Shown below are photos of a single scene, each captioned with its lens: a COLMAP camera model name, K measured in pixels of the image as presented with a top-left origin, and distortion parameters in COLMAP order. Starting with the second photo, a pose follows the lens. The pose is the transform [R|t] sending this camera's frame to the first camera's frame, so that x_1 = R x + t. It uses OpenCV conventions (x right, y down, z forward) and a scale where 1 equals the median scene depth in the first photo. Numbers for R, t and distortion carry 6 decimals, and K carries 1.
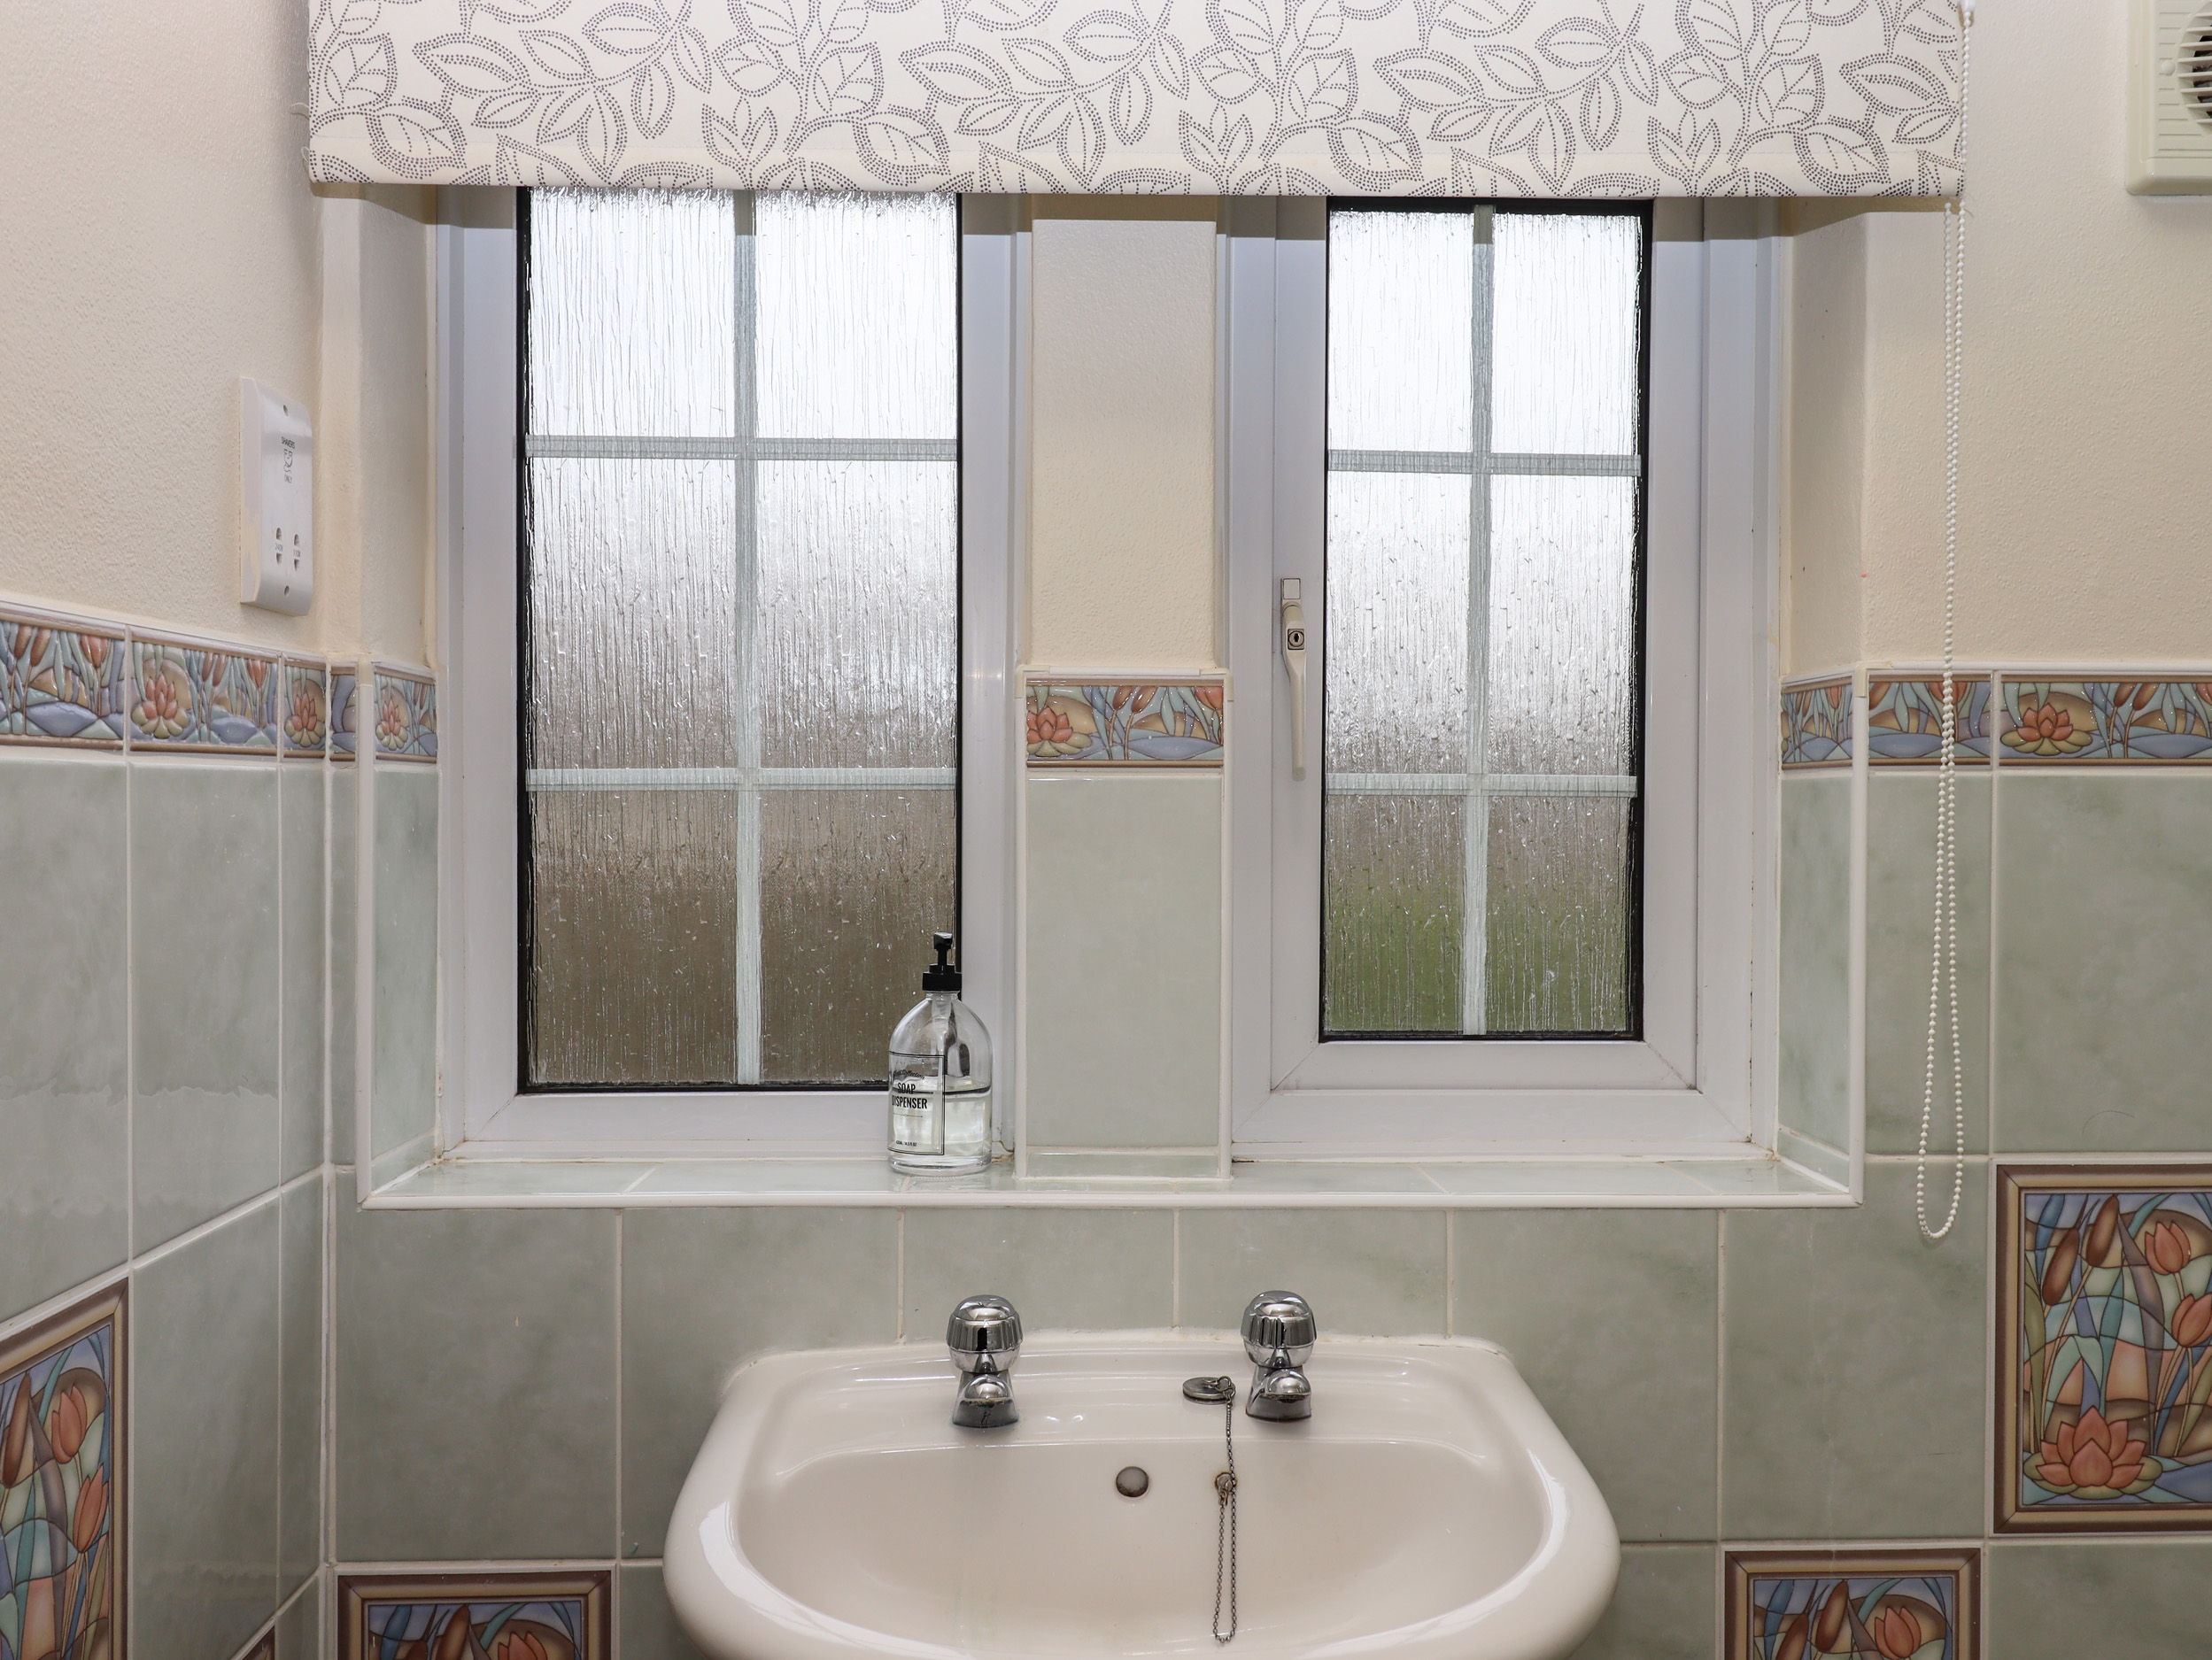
lens RADIAL K [[1938.1, 0, 1106.0], [0, 1938.1, 830.0], [0, 0, 1]] dist [0.013531, -0.010416]
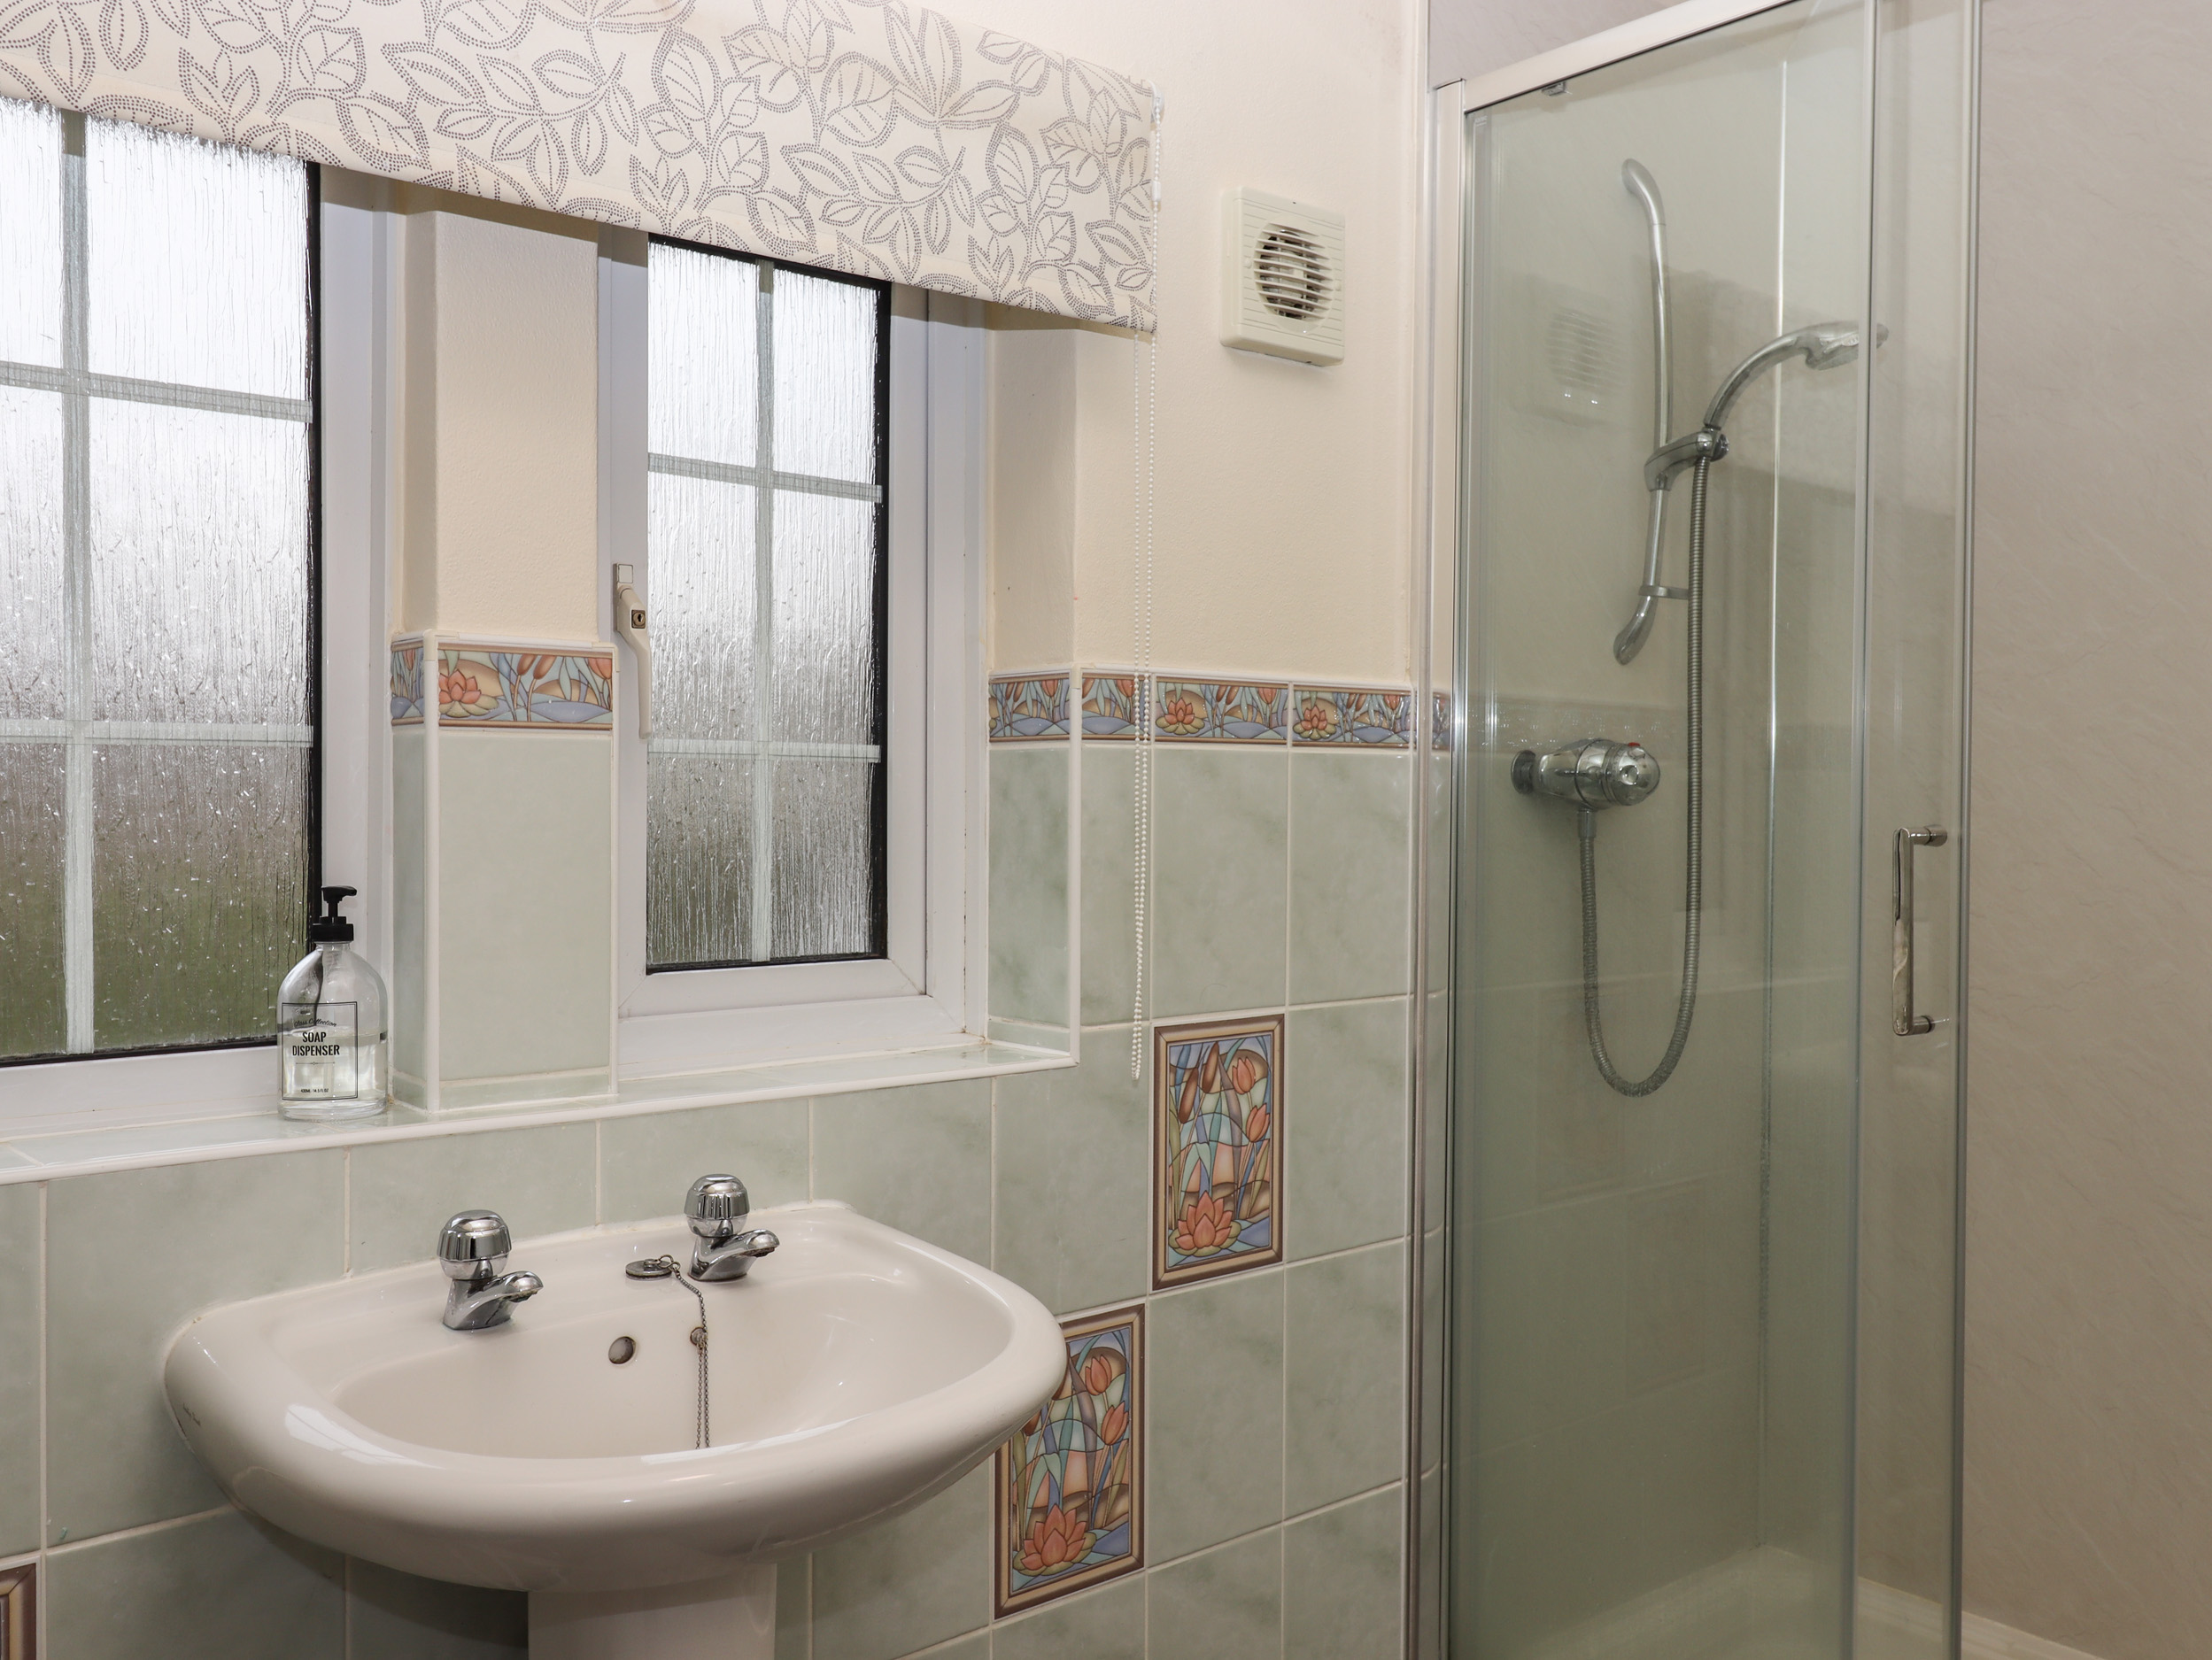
lens RADIAL K [[1938.1, 0, 1106.0], [0, 1938.1, 830.0], [0, 0, 1]] dist [0.013531, -0.010416]
pose [[0.781484, -0.009855, 0.623847, -0.436308], [0.005888, 0.999947, 0.008421, 0.018623], [-0.623897, -0.002908, 0.781501, -0.067070]]
